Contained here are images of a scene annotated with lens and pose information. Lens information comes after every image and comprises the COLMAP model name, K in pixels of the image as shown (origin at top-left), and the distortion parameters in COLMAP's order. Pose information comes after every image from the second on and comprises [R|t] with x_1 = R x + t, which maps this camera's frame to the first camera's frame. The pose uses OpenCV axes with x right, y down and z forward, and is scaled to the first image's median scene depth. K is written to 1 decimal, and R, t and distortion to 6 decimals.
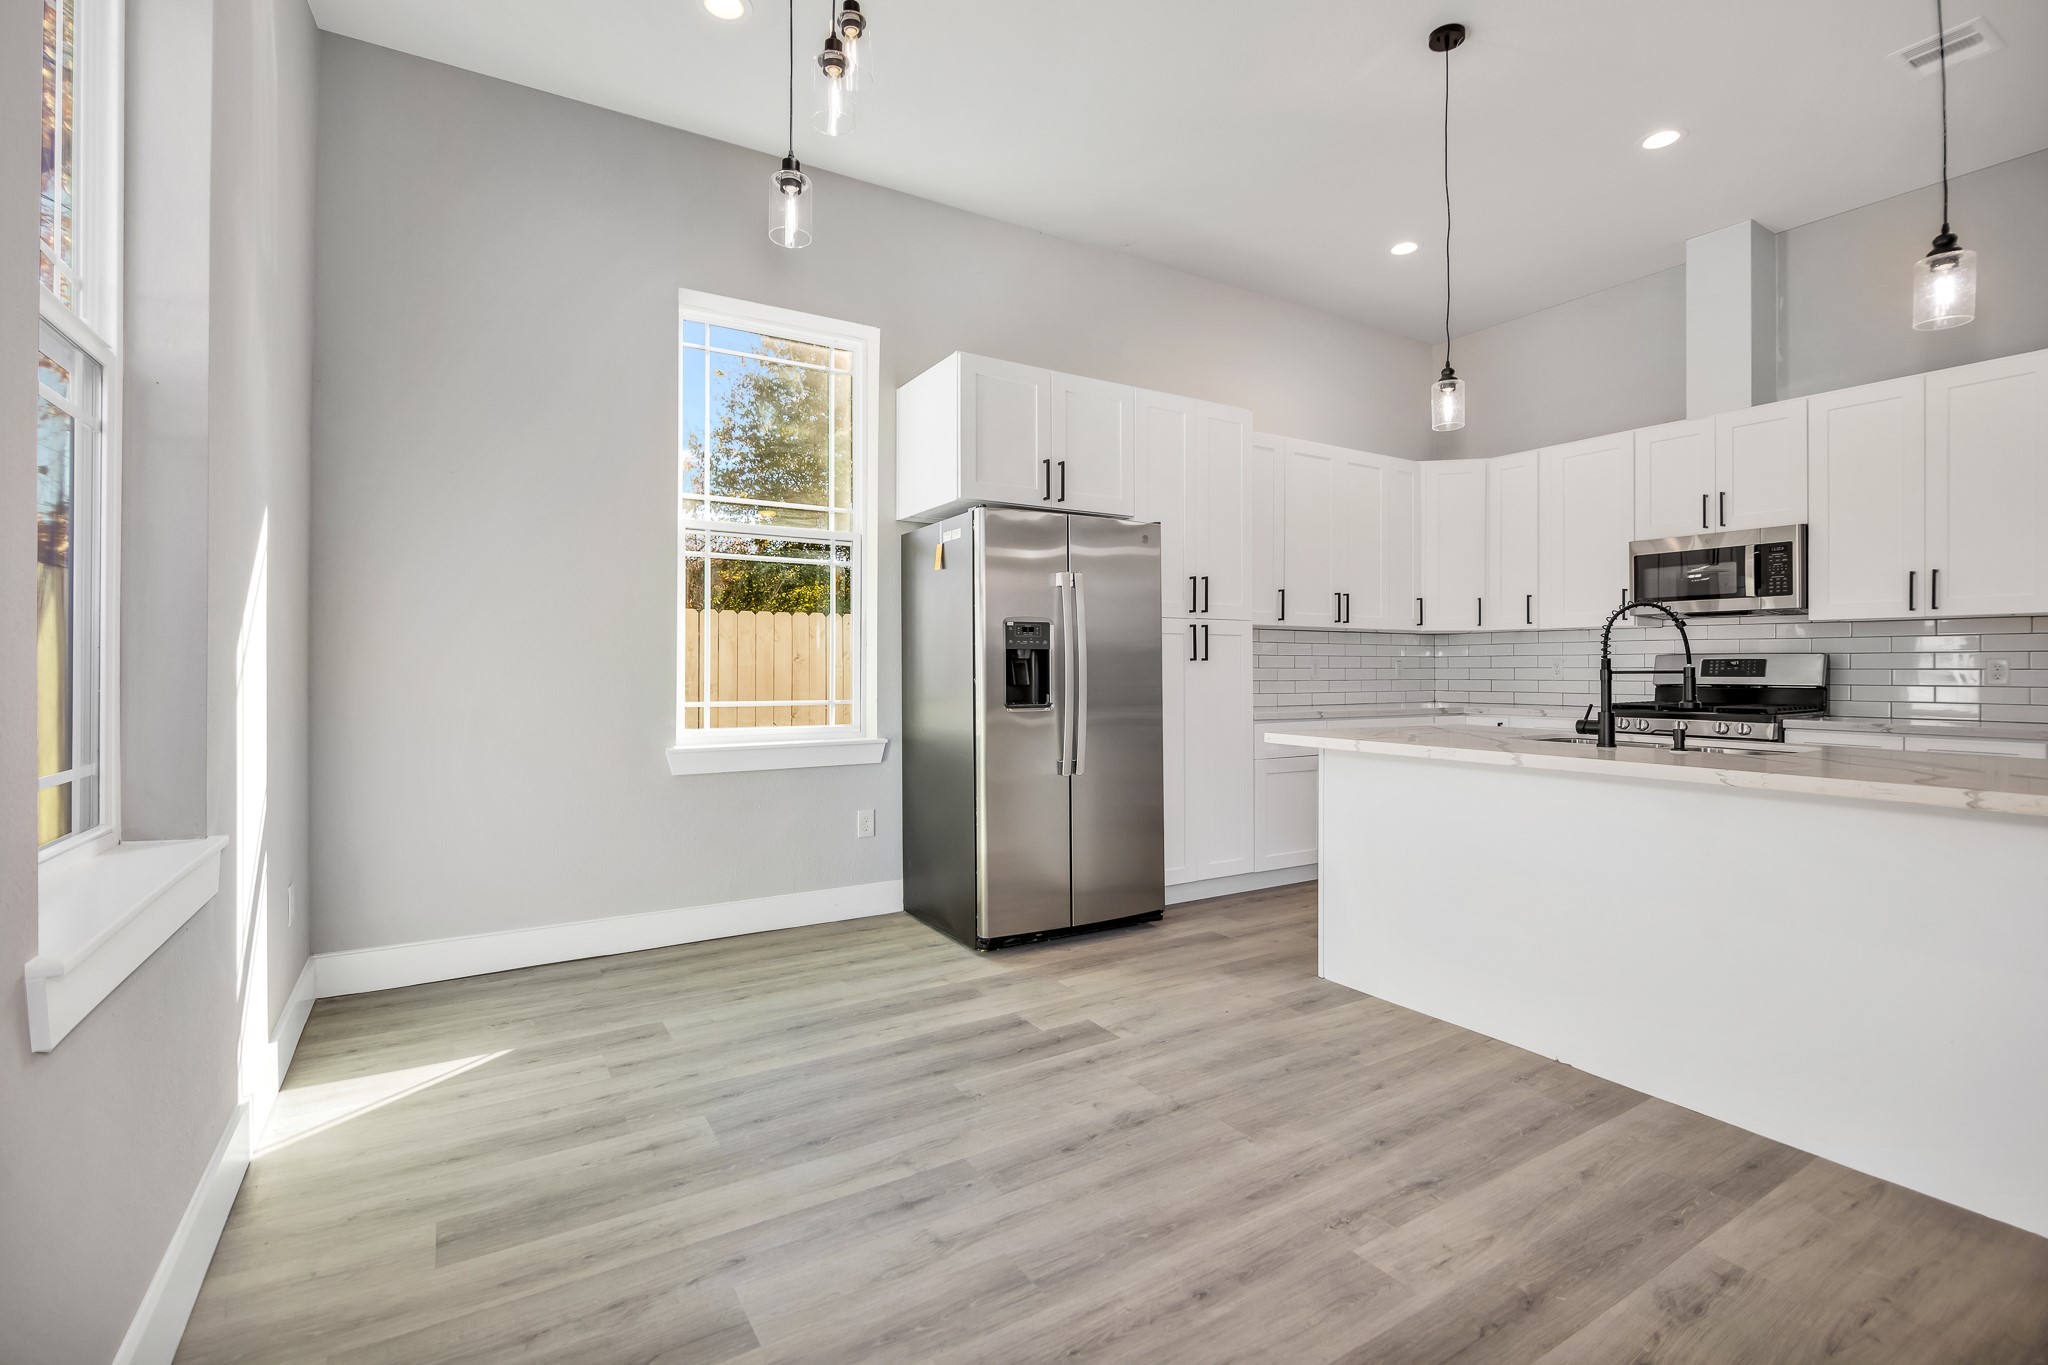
lens RADIAL K [[938.9, 0, 1037.3], [0, 938.9, 655.0], [0, 0, 1]] dist [-0.014006, 0.001511]
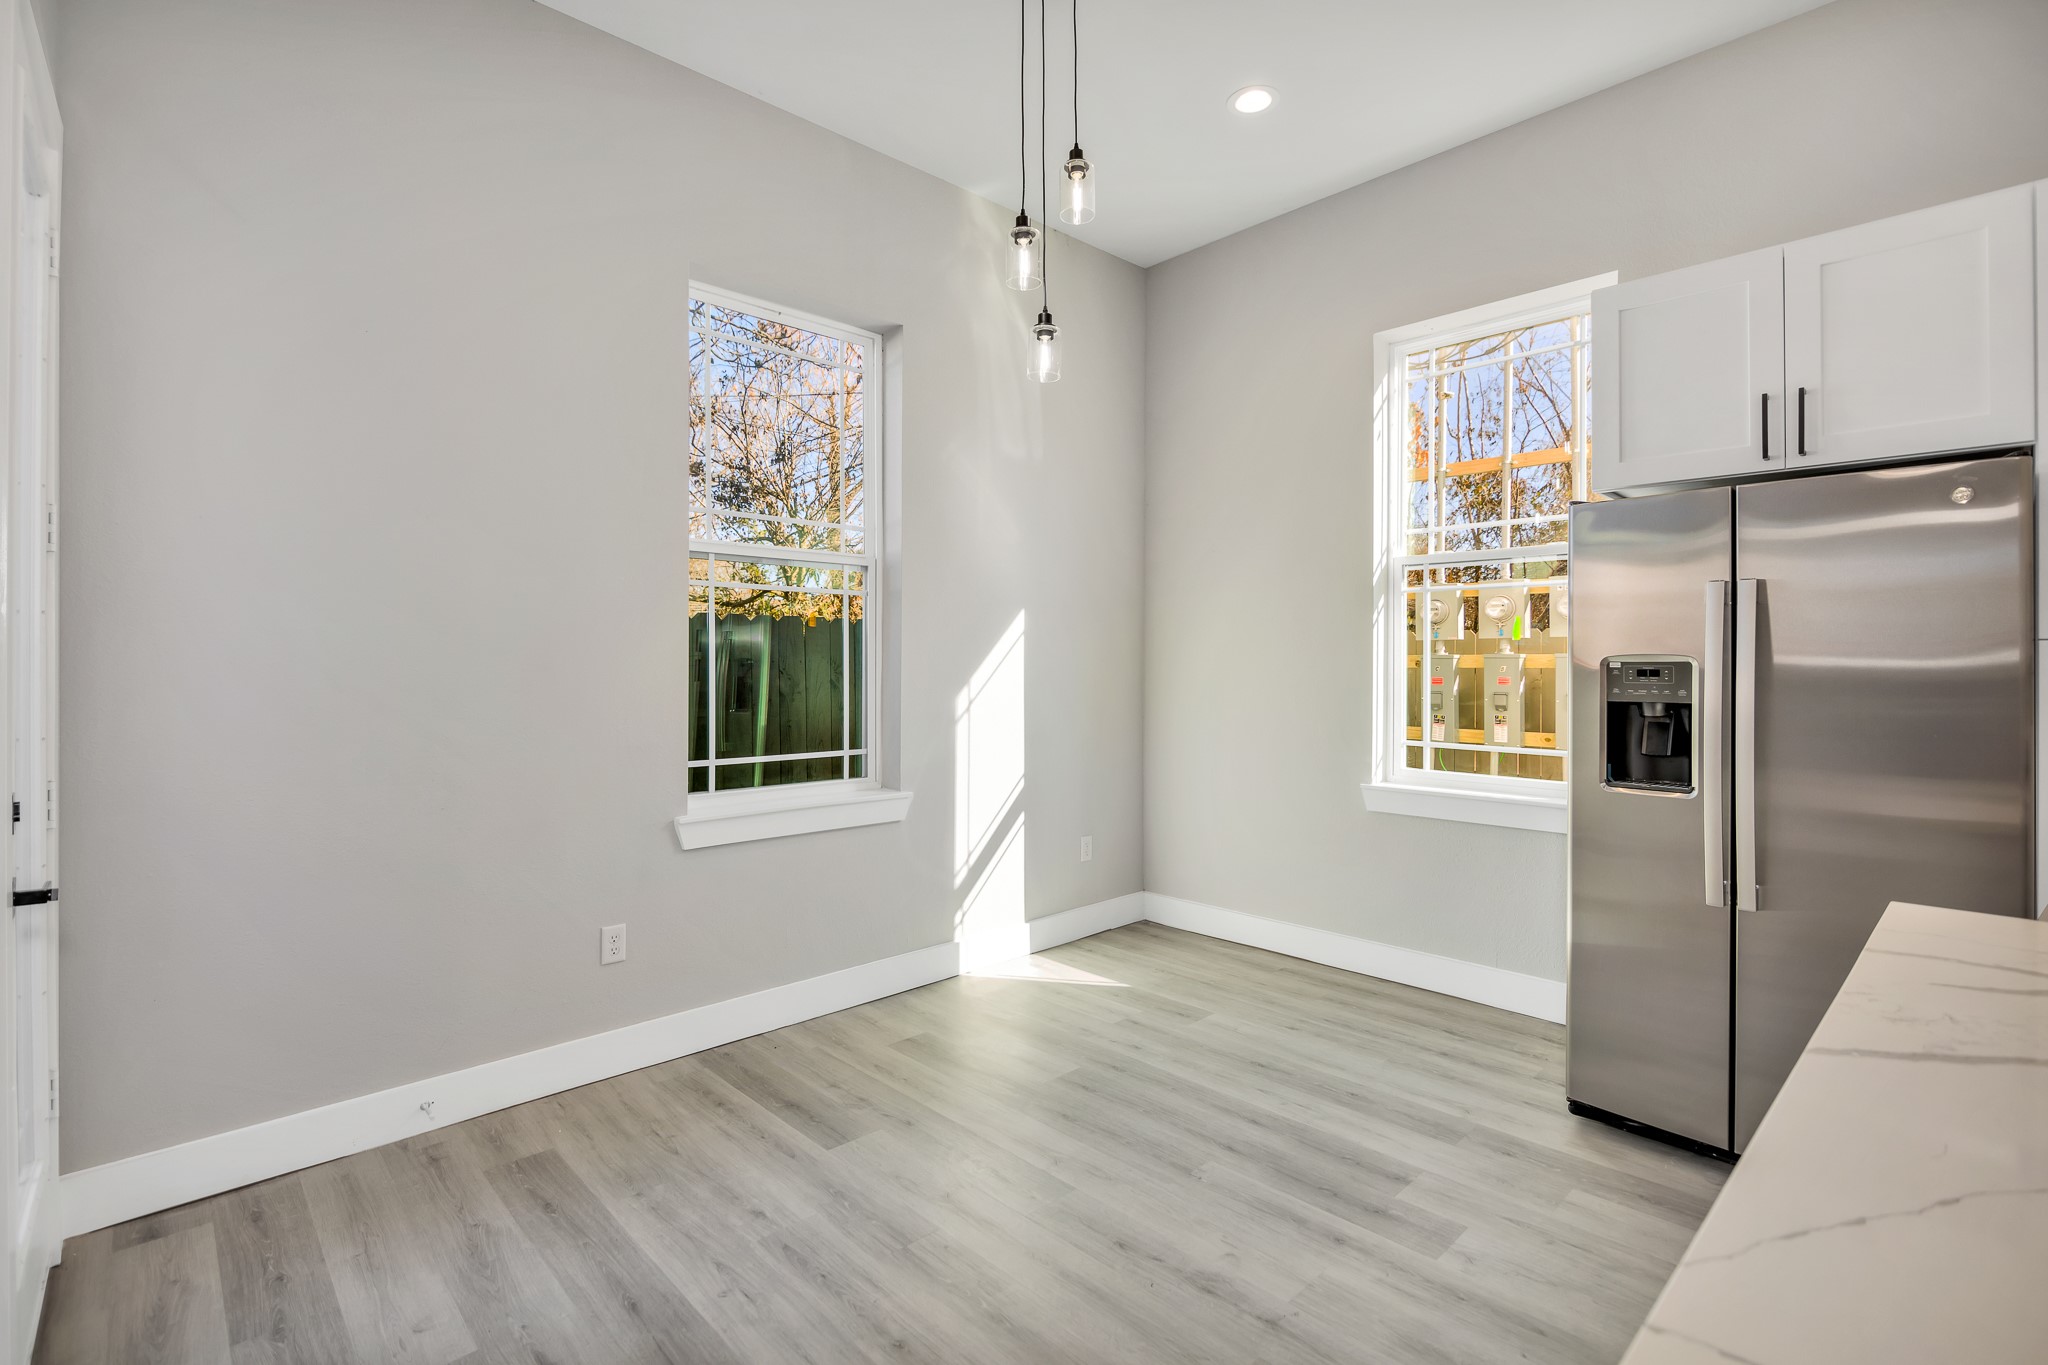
lens RADIAL K [[938.9, 0, 993.0], [0, 938.9, 671.4], [0, 0, 1]] dist [-0.014006, 0.001511]
pose [[0.183613, 0.009665, -0.982951, 0.634862], [0.009167, 0.999891, 0.011544, -0.046161], [0.982956, -0.011130, 0.183505, 0.475992]]
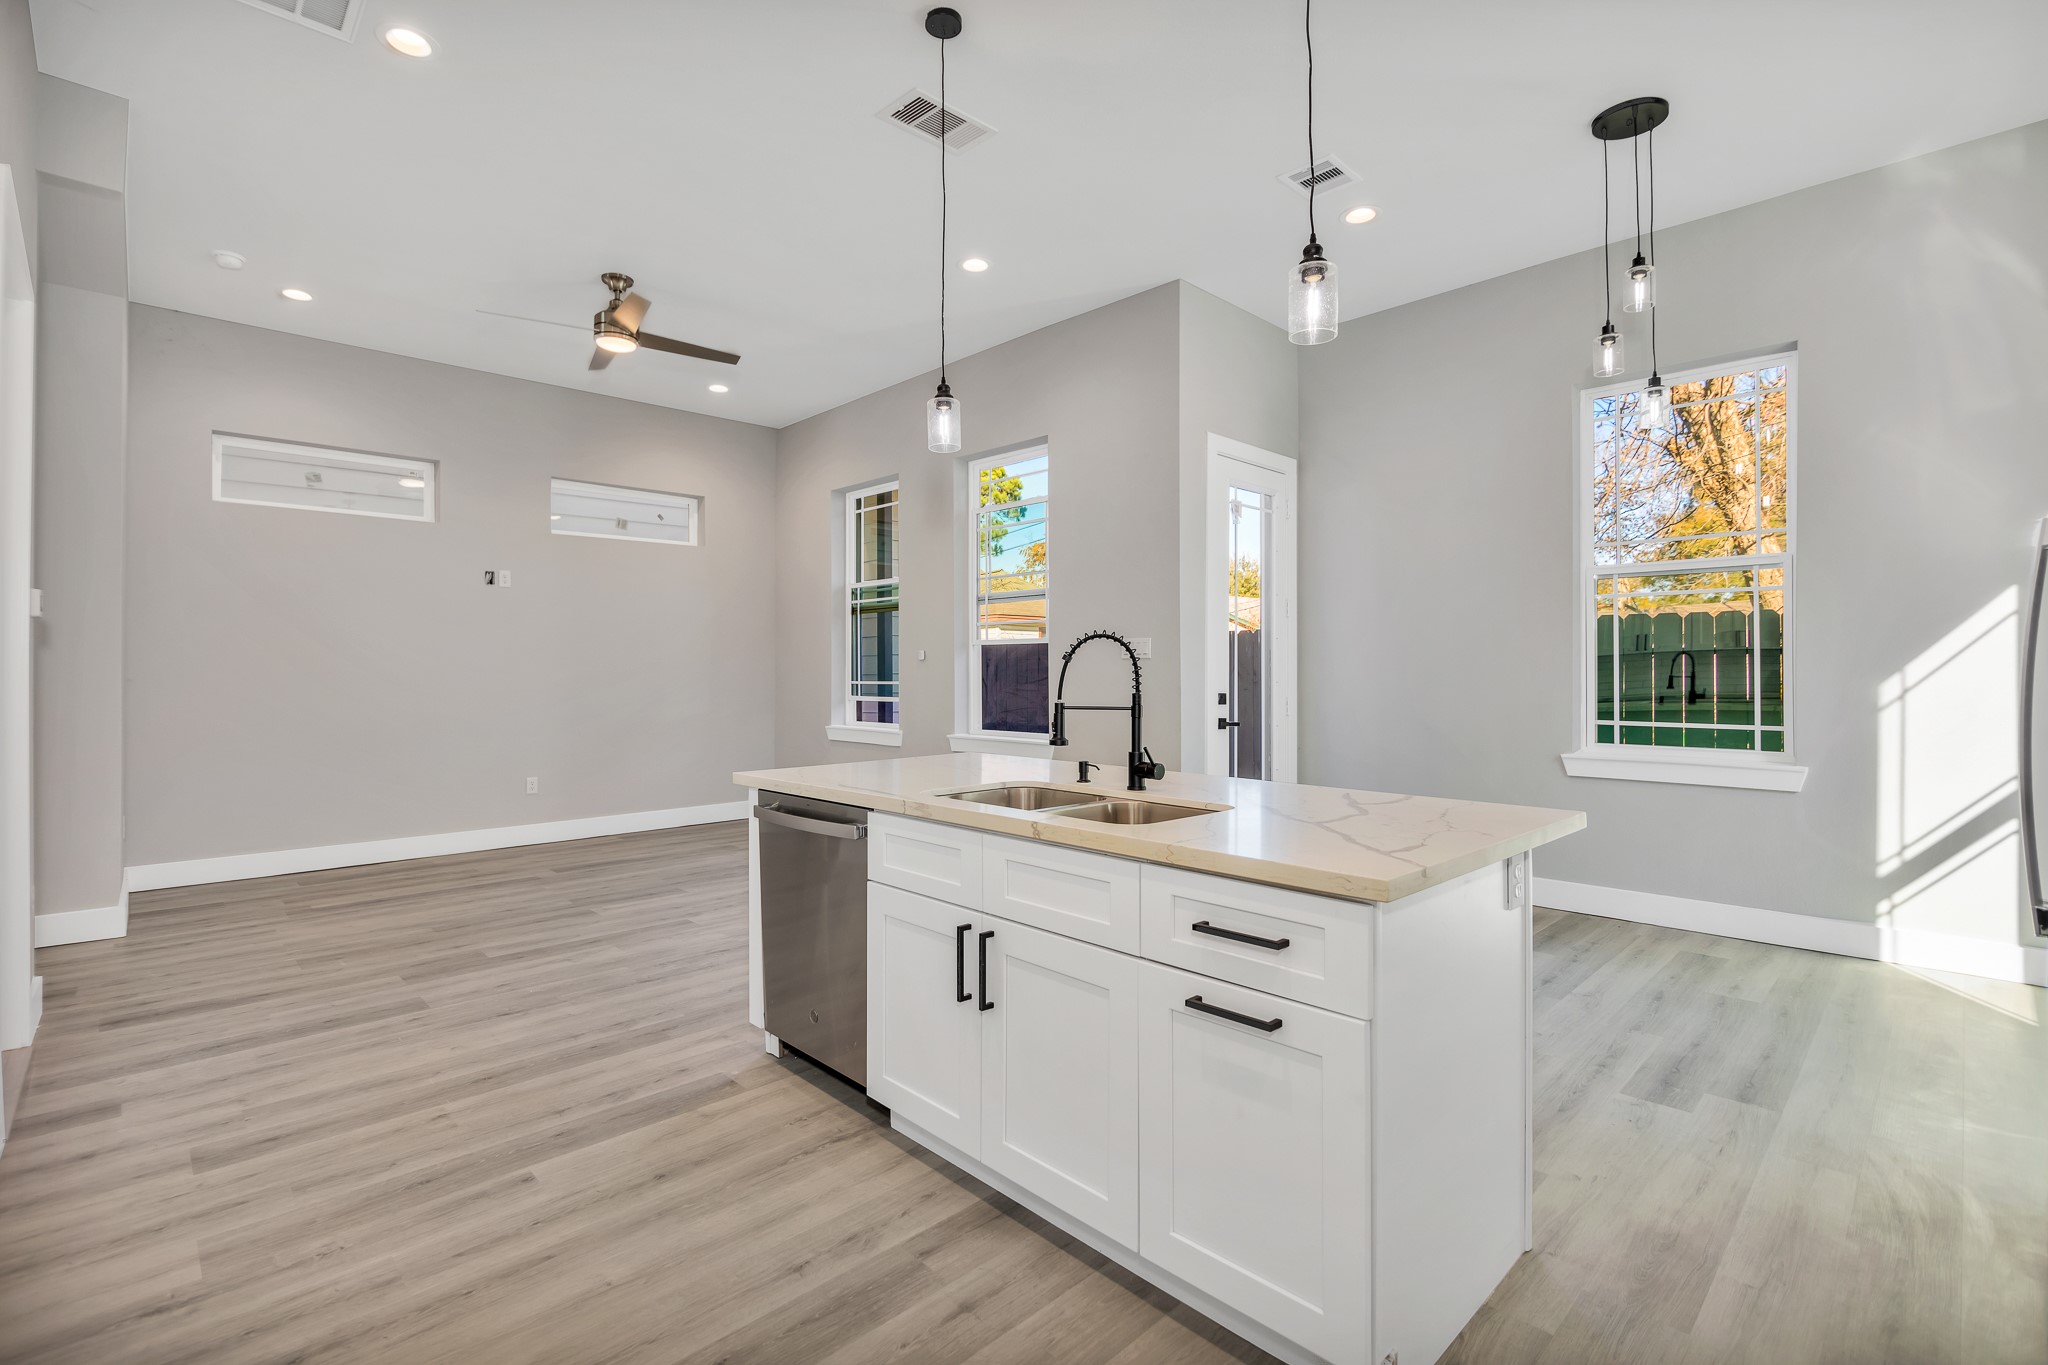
lens RADIAL K [[938.9, 0, 1019.5], [0, 938.9, 683.2], [0, 0, 1]] dist [-0.014006, 0.001511]
pose [[-0.979677, 0.008313, -0.200409, 0.769067], [0.006535, 0.999933, 0.009530, -0.019282], [0.200475, 0.008027, -0.979666, 1.586439]]
